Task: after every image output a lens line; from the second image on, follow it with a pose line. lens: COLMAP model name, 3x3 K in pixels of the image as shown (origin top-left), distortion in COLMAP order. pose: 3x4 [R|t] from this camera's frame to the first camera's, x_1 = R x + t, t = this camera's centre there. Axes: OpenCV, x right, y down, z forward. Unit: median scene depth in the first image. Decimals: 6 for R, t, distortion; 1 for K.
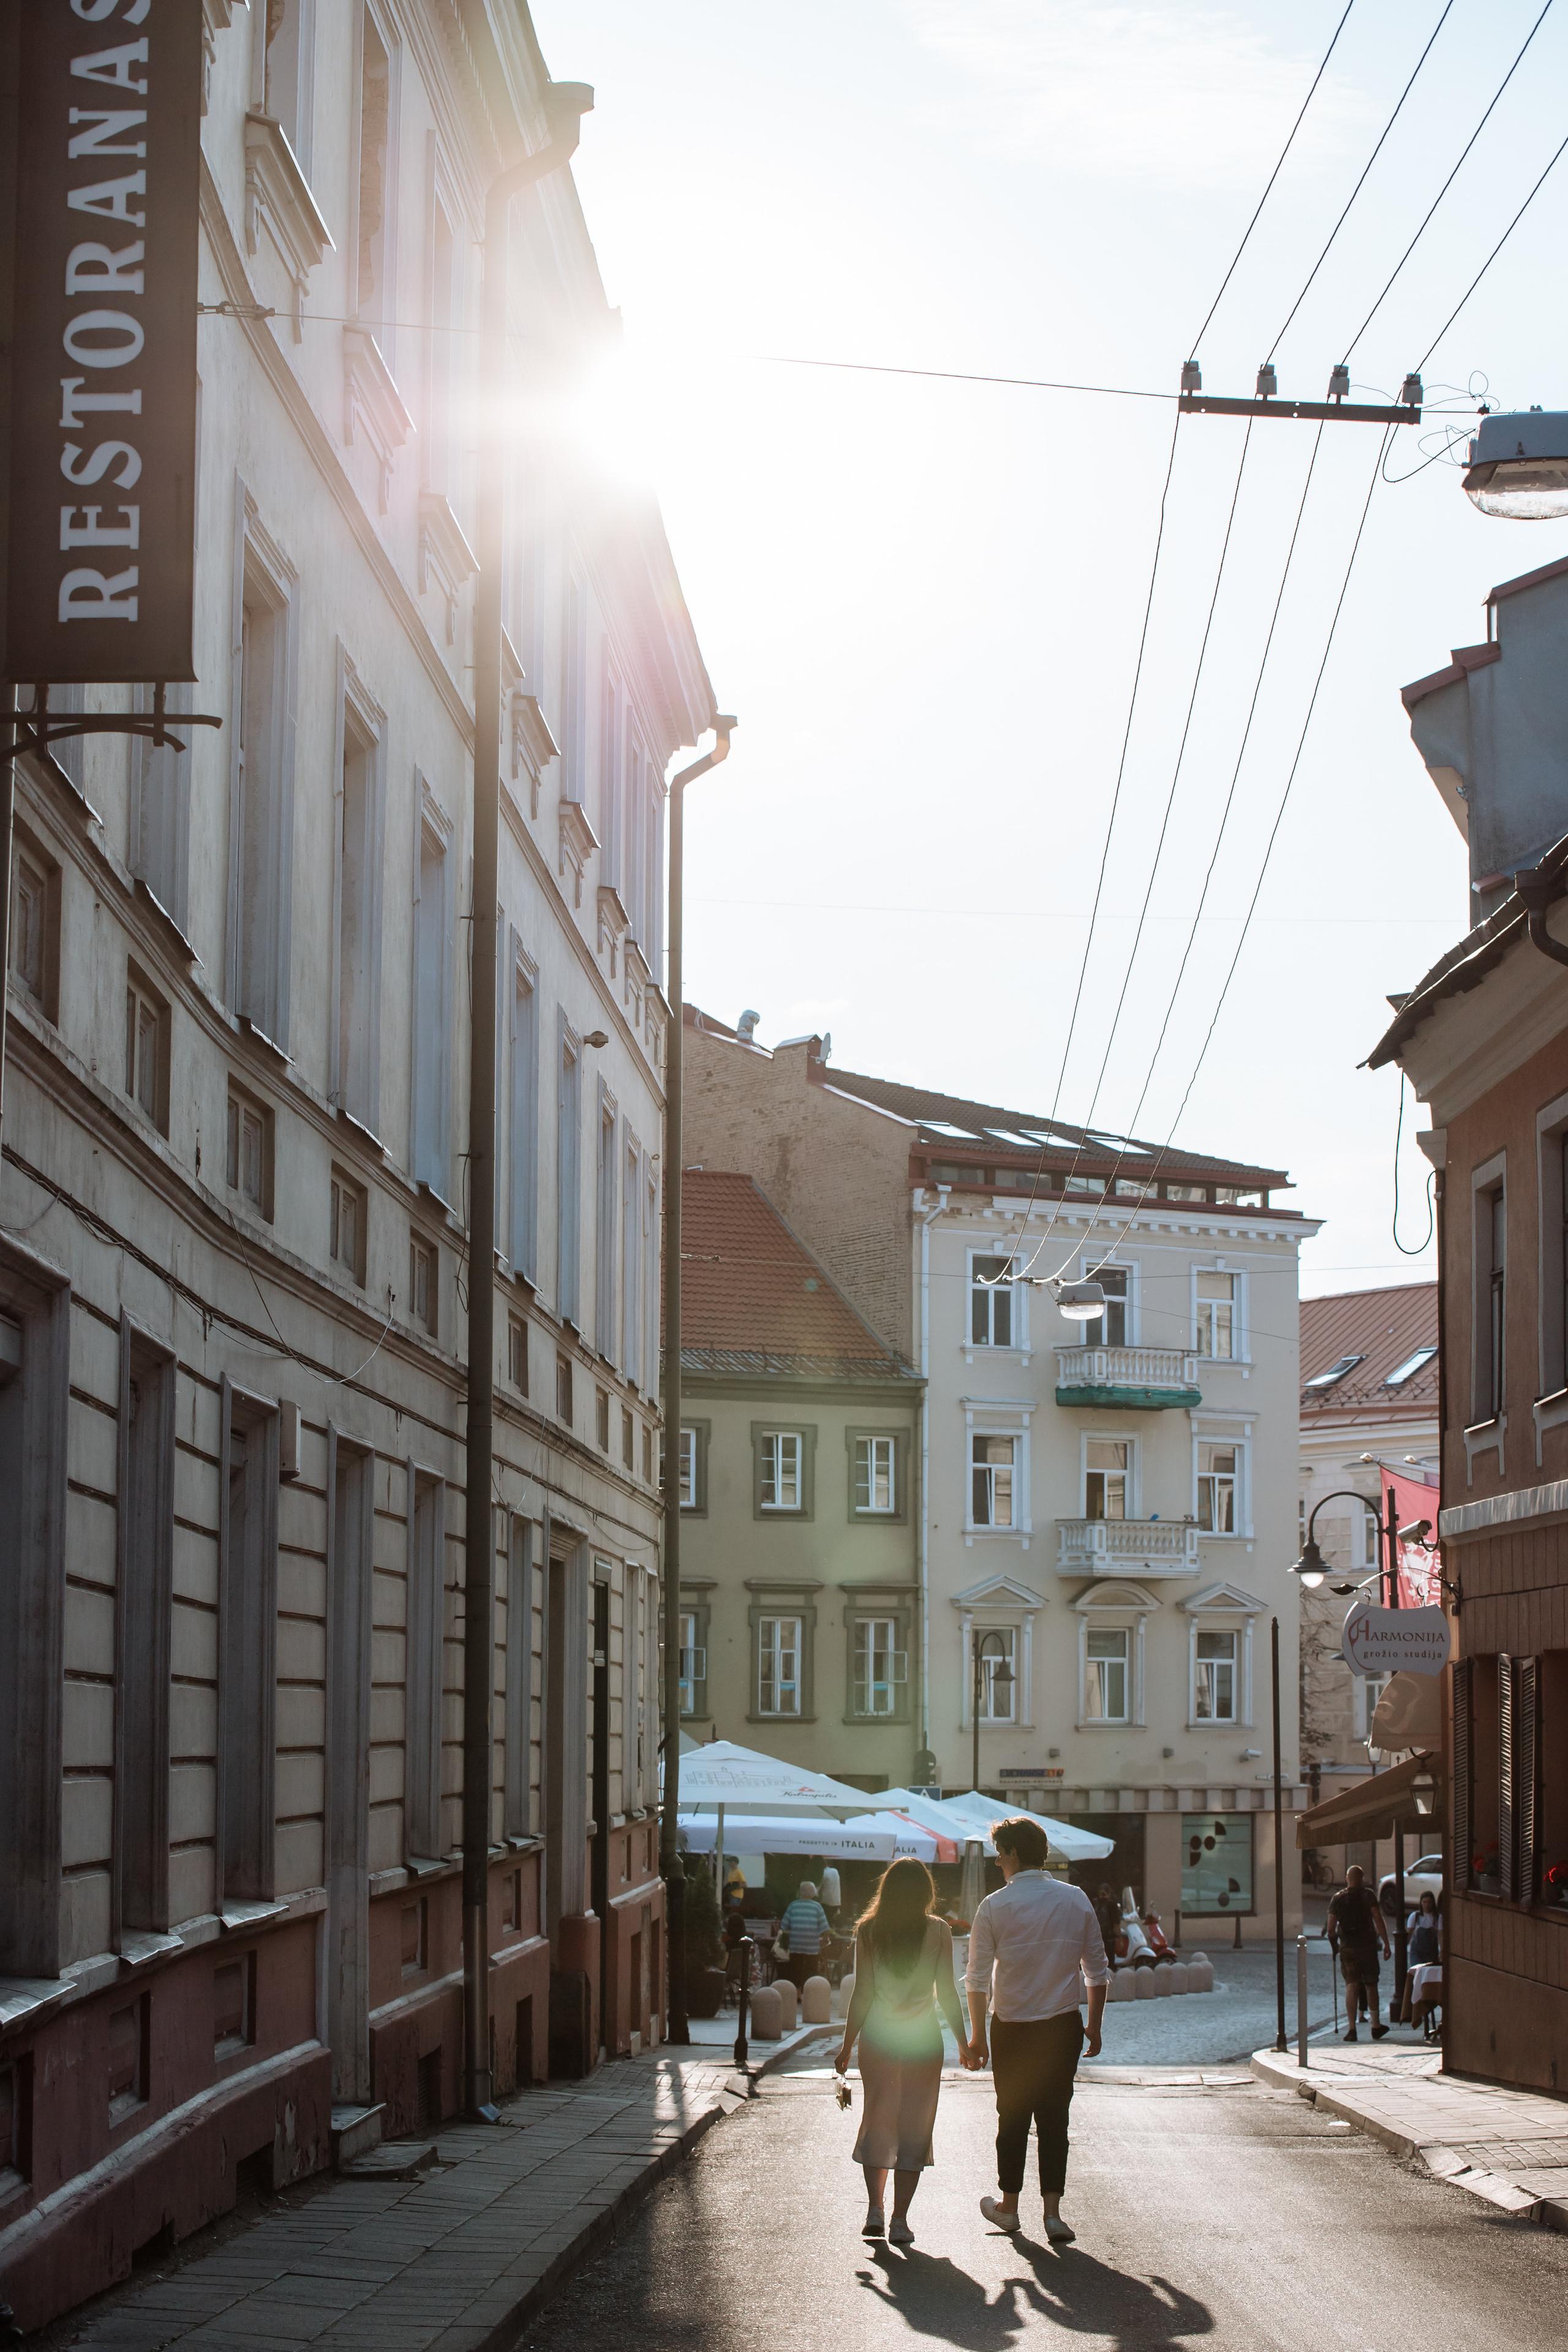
lens RADIAL K [[4962.8, 0, 784.5], [0, 4962.8, 1175.2], [0, 0, 1]] dist [-0.138234, 0.000000]
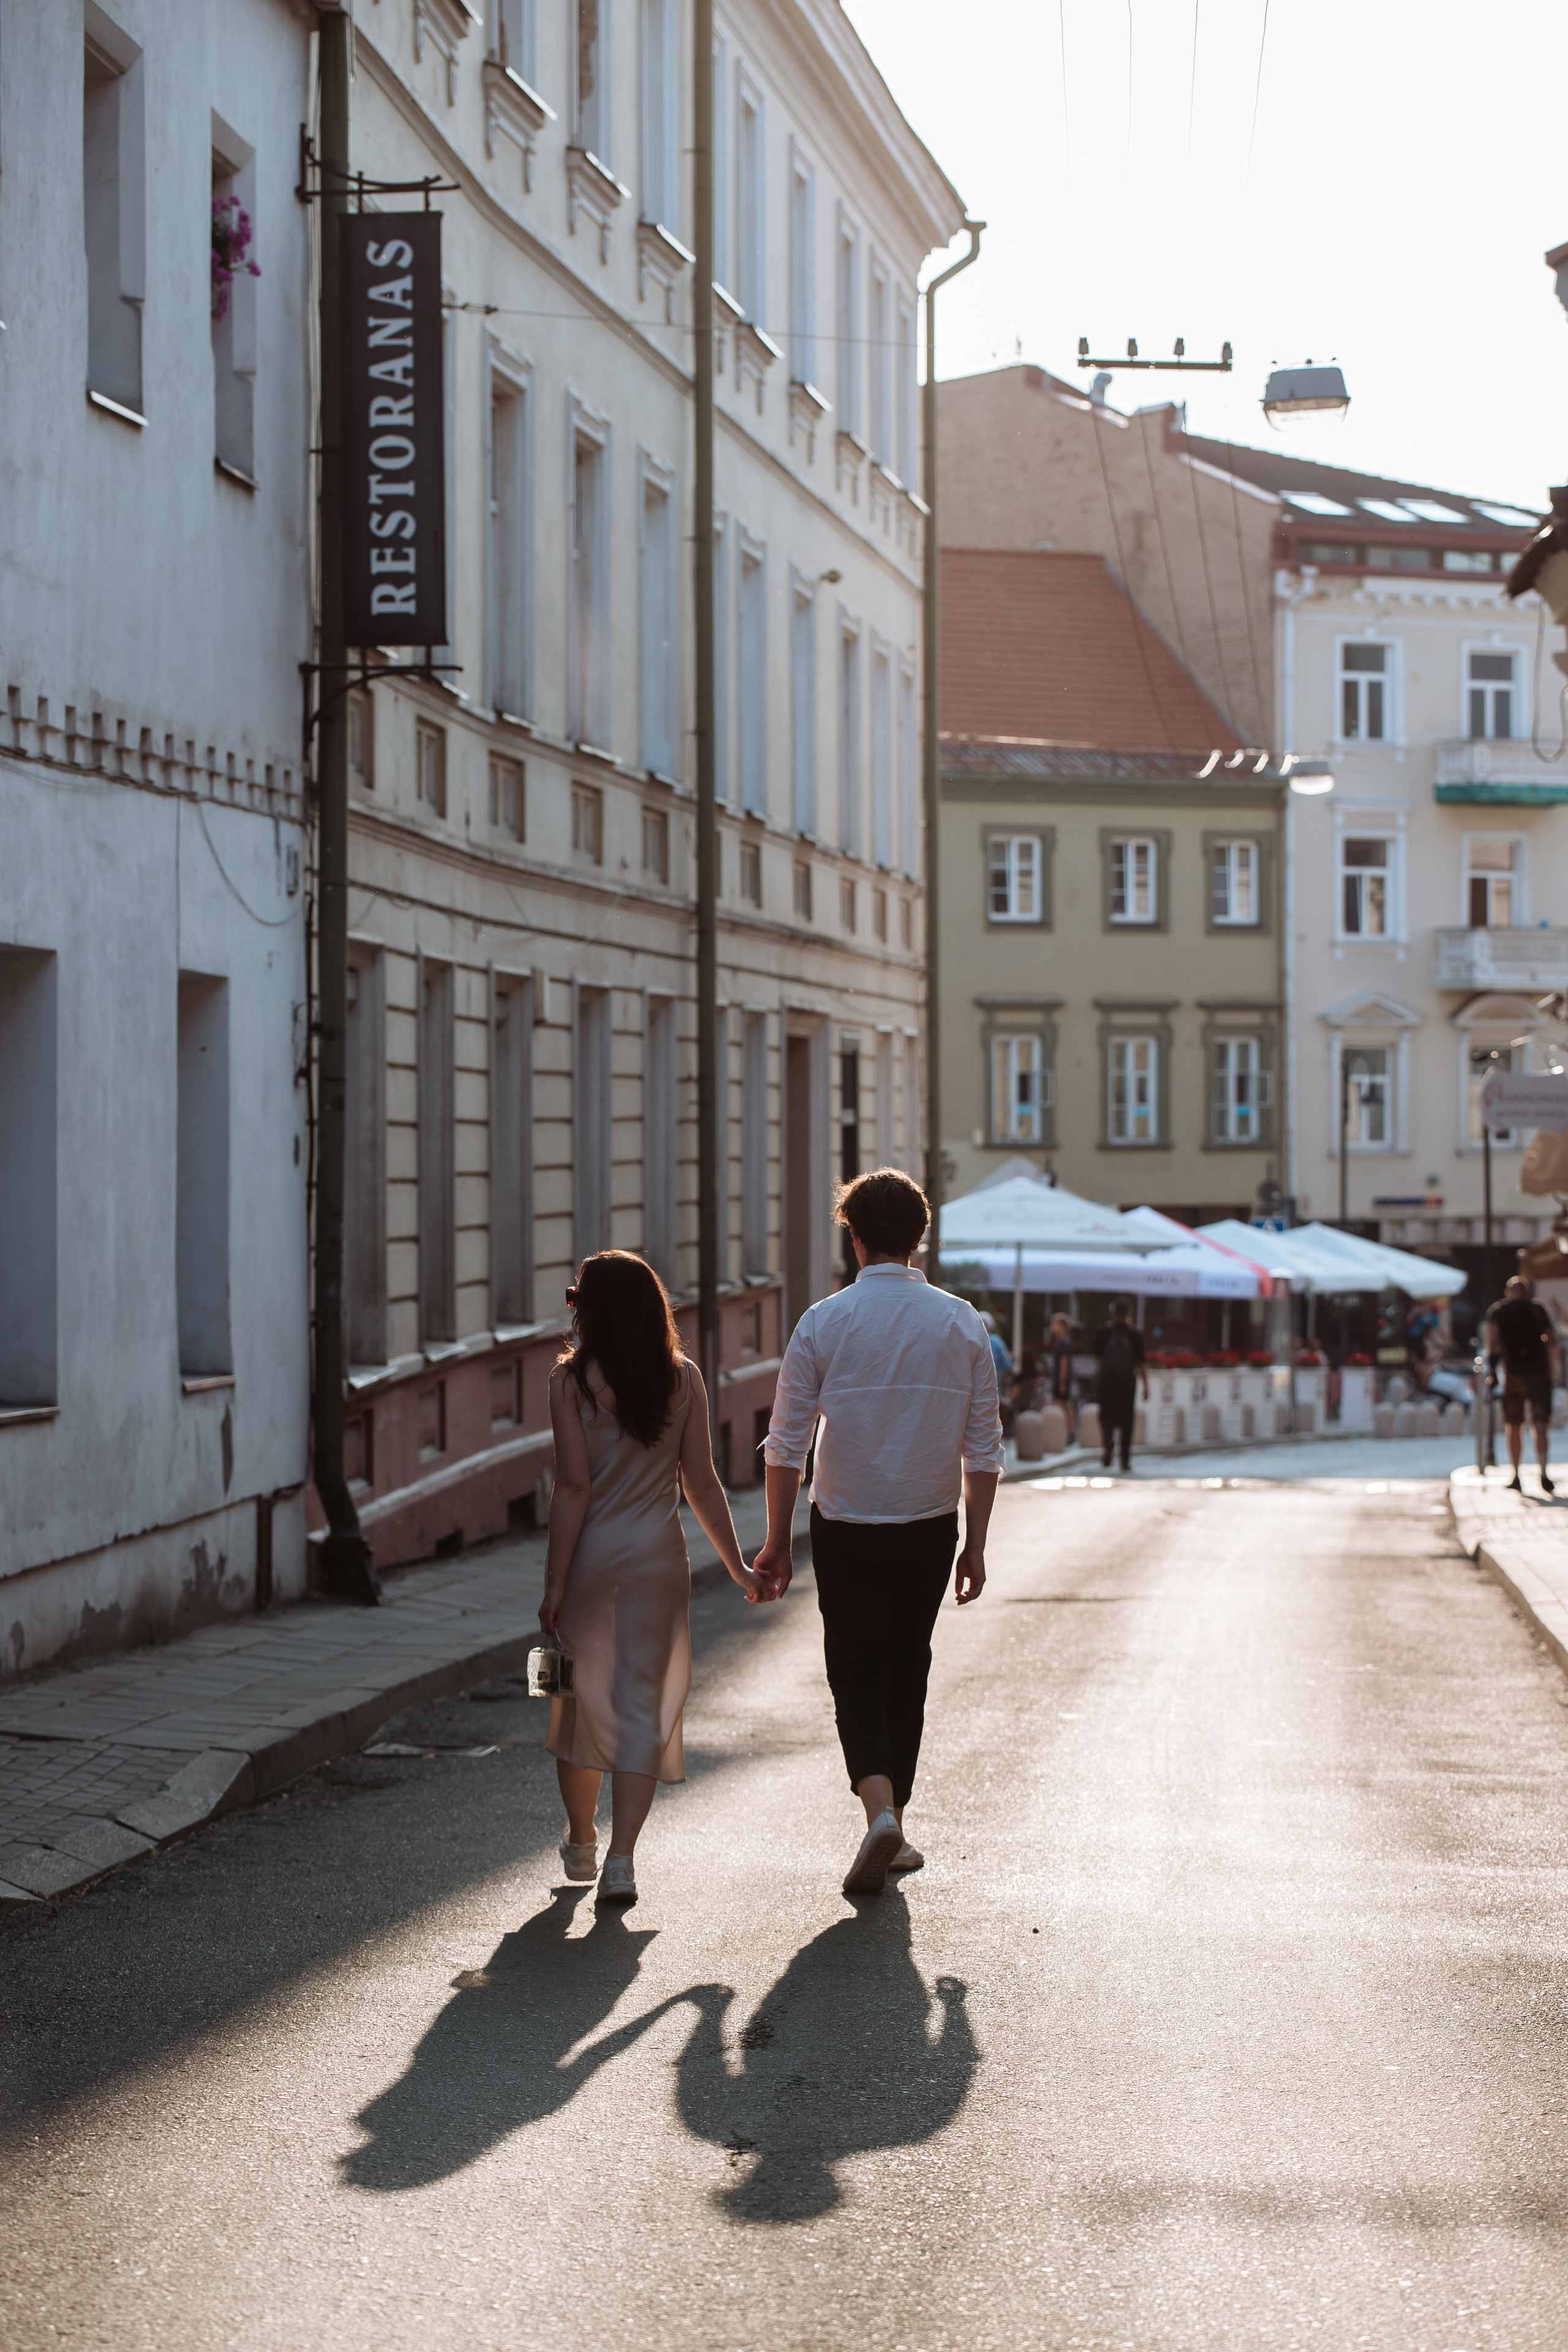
lens RADIAL K [[5865.3, 0, 783.7], [0, 5865.3, 1175.3], [0, 0, 1]] dist [0.026132, 0.000000]
pose [[0.997293, -0.008225, -0.073065, 0.054706], [0.016647, 0.993177, 0.115423, -0.052963], [0.071617, -0.116327, 0.990626, -0.393496]]
